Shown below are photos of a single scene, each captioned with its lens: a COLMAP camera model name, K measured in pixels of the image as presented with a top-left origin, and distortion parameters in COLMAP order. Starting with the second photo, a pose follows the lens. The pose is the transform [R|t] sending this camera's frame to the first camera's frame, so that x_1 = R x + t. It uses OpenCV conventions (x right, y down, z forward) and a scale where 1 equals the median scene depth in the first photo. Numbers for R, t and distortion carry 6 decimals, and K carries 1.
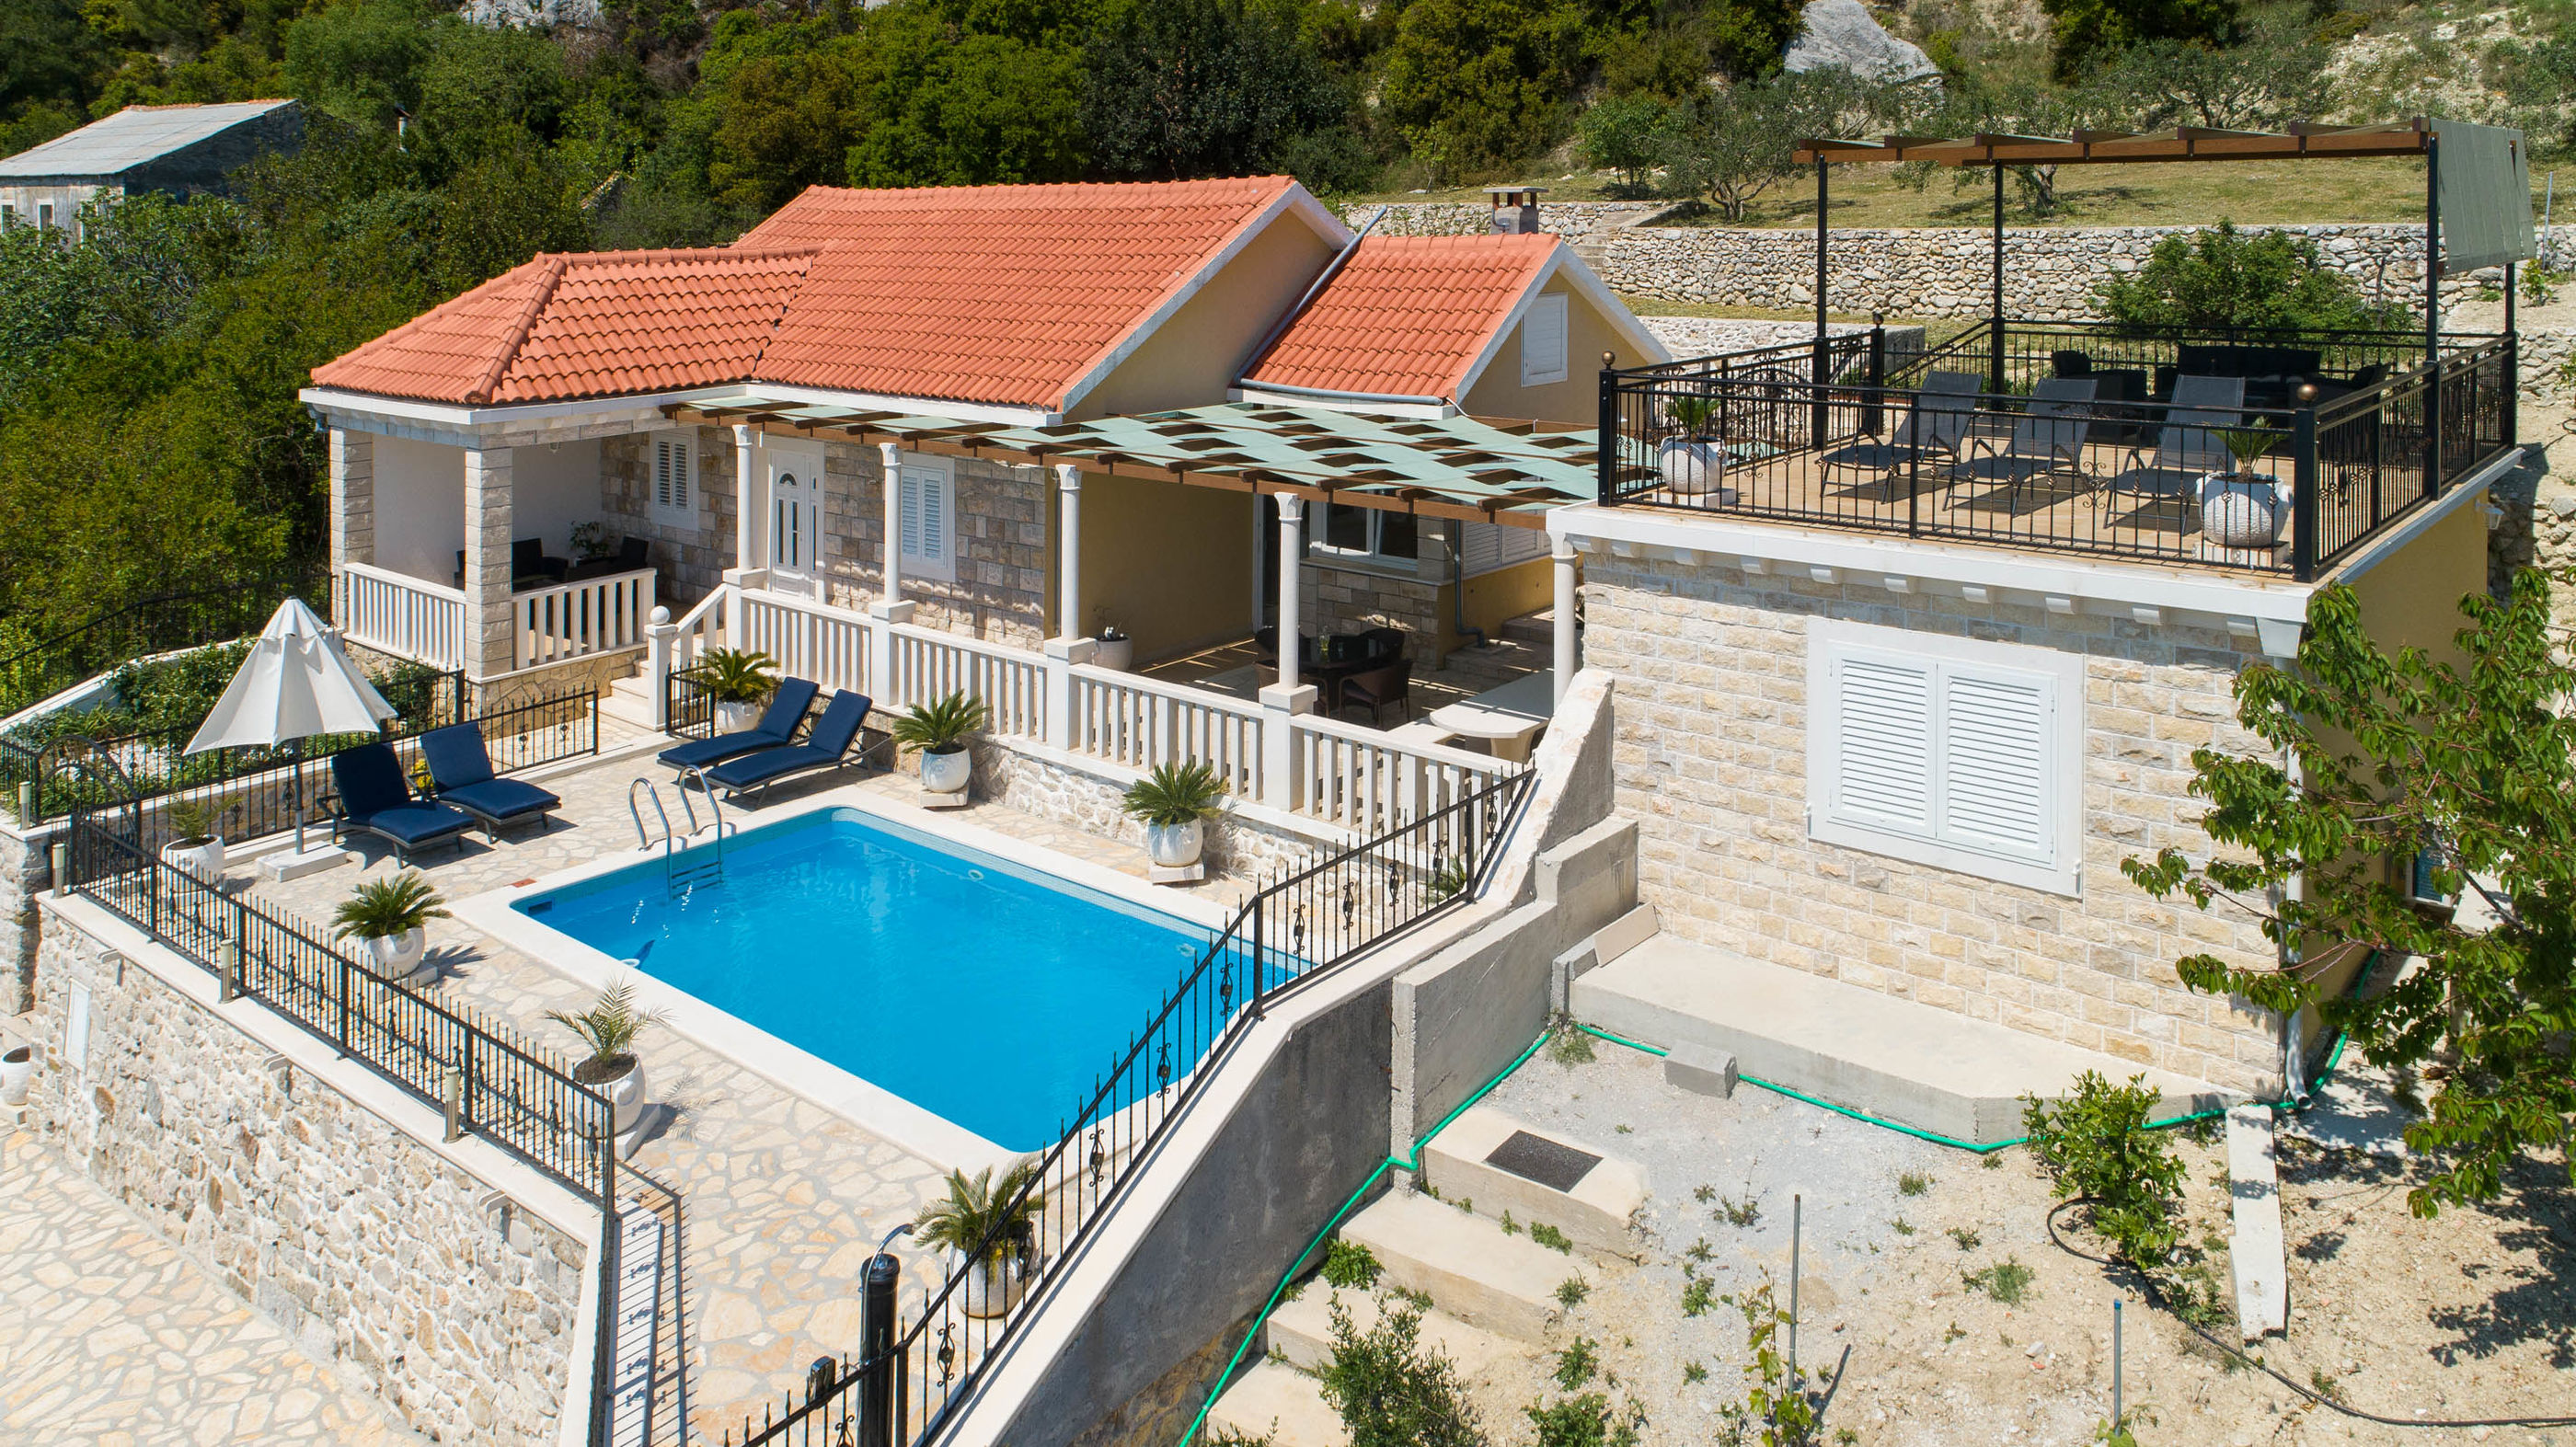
lens RADIAL K [[1836.5, 0, 1285.5], [0, 1836.5, 656.2], [0, 0, 1]] dist [0.006893, 0.002478]
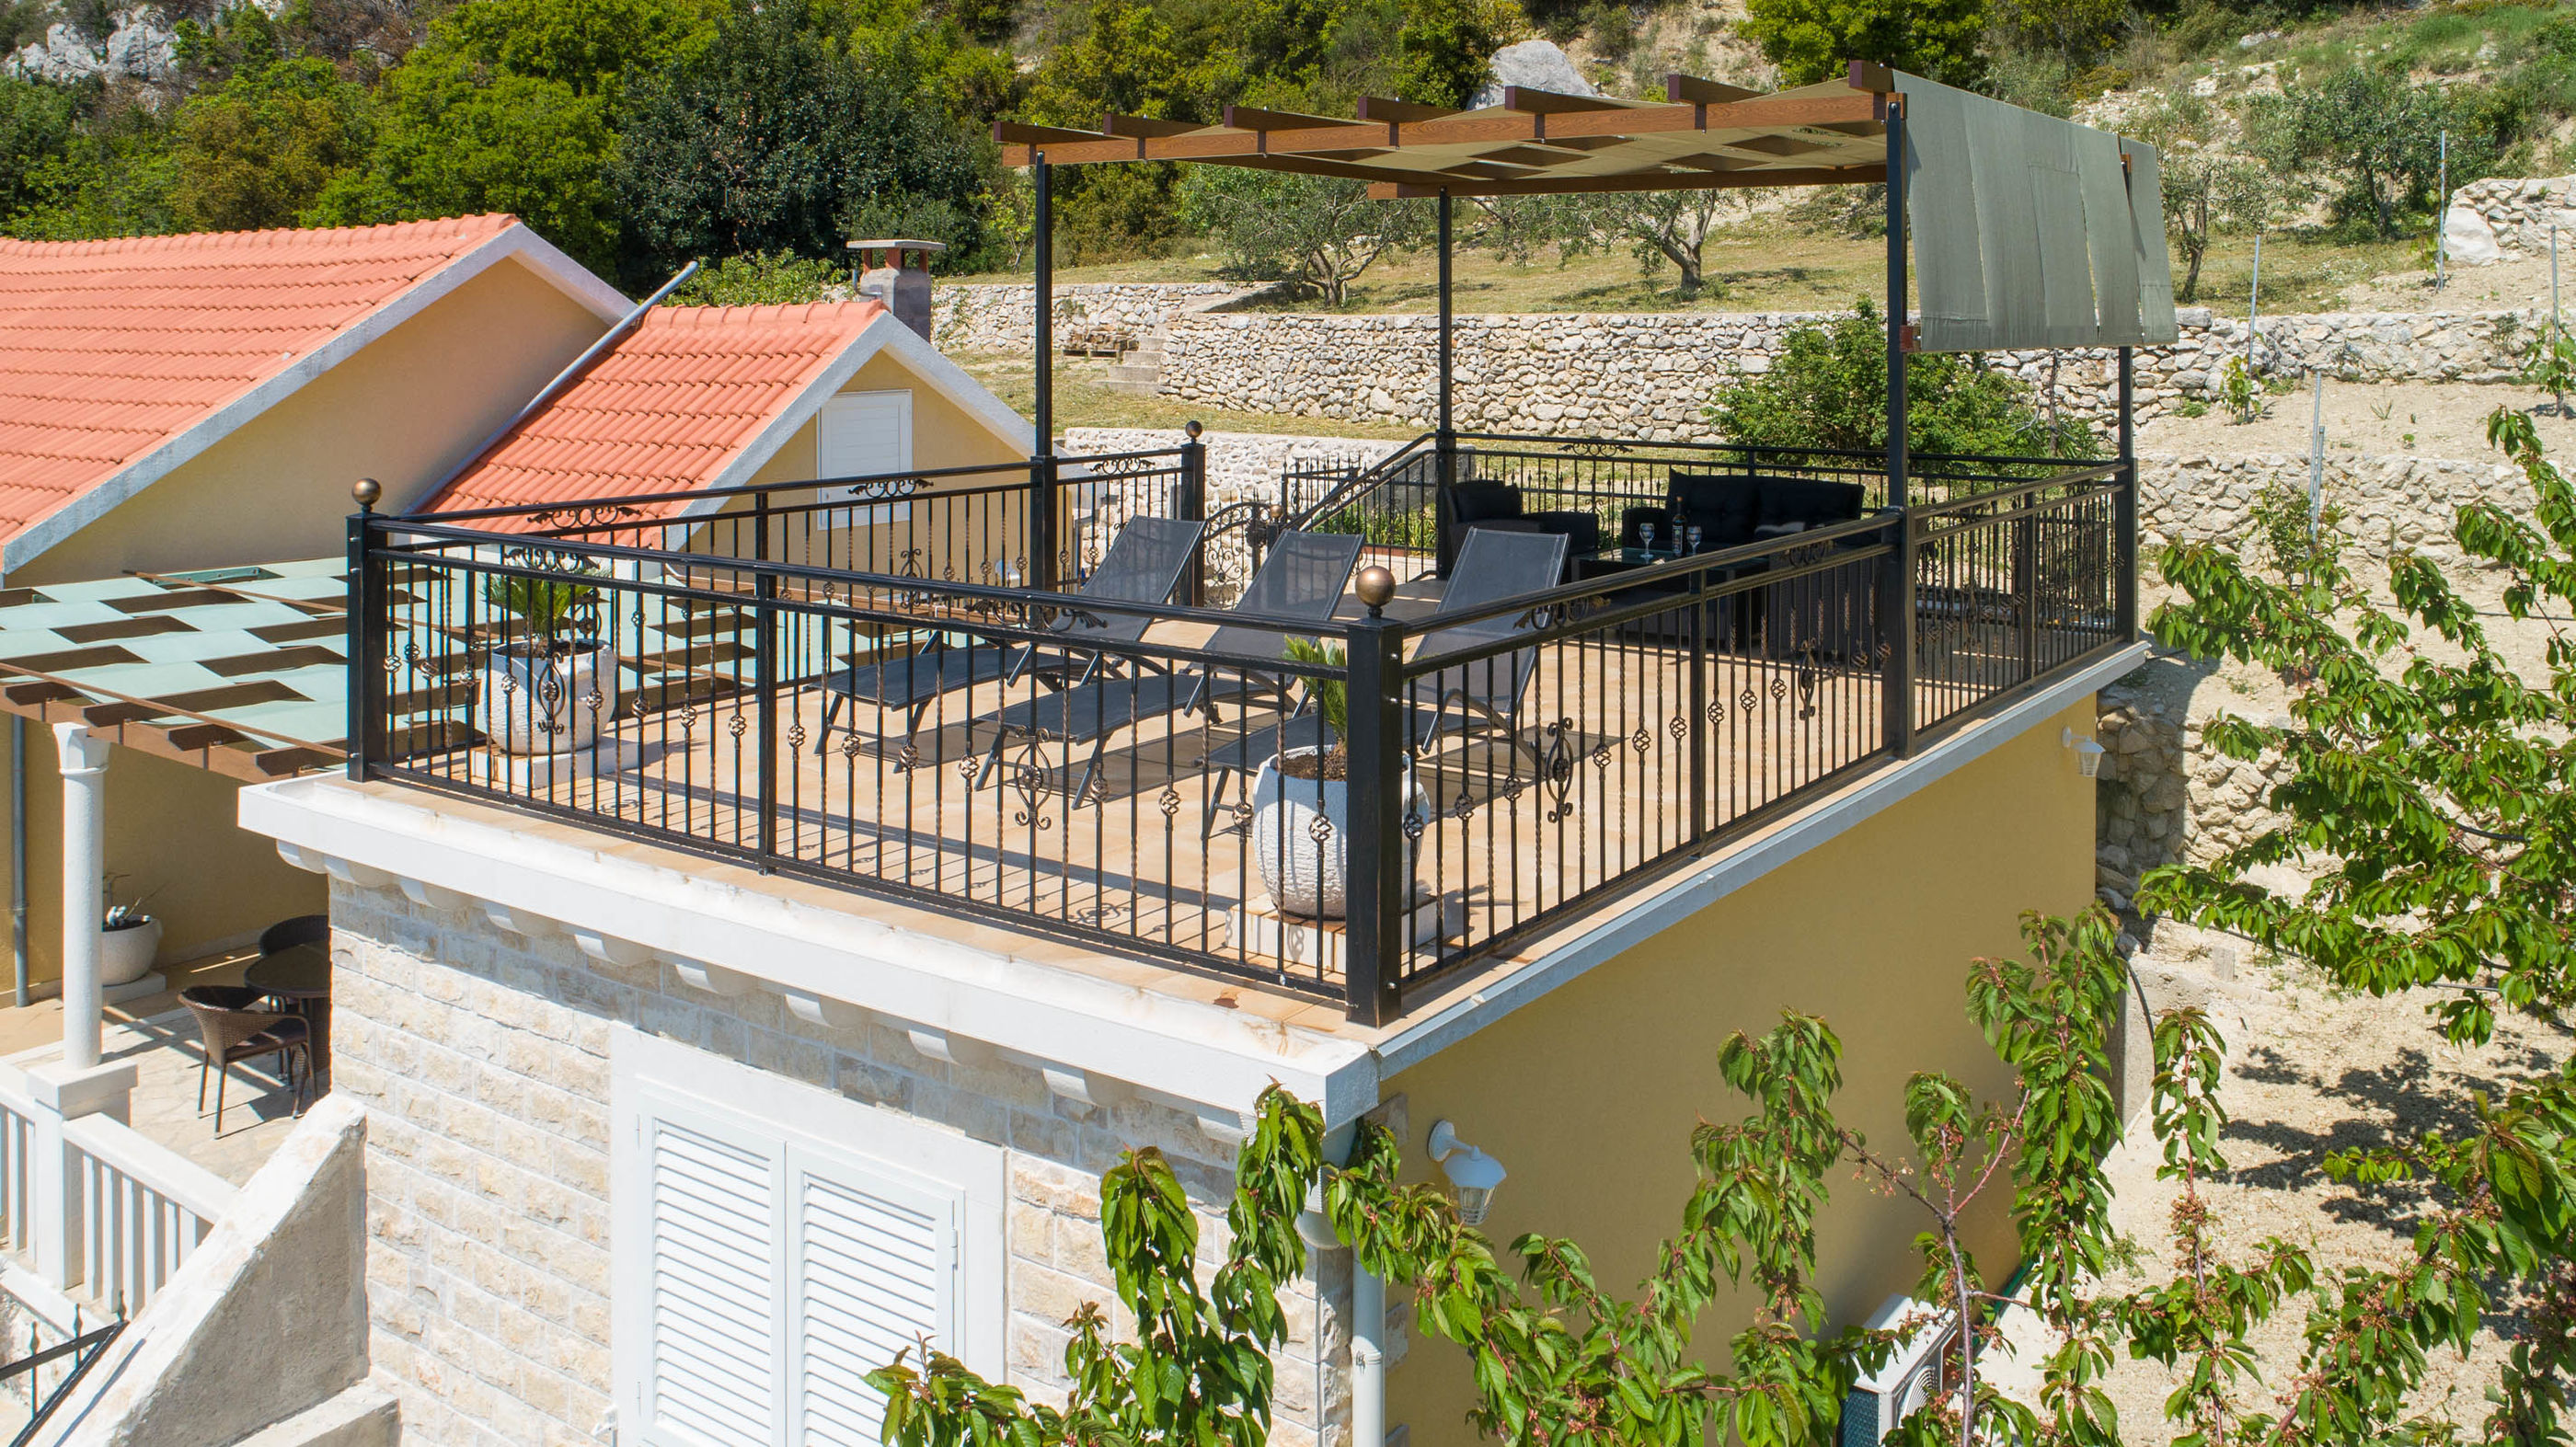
lens RADIAL K [[1869.6, 0, 1426.4], [0, 1869.6, 816.0], [0, 0, 1]] dist [-0.020701, -0.001372]
pose [[0.995162, -0.011431, 0.097582, 0.259078], [0.009876, 0.999817, 0.016408, -0.047299], [-0.097751, -0.015365, 0.995092, 0.278137]]
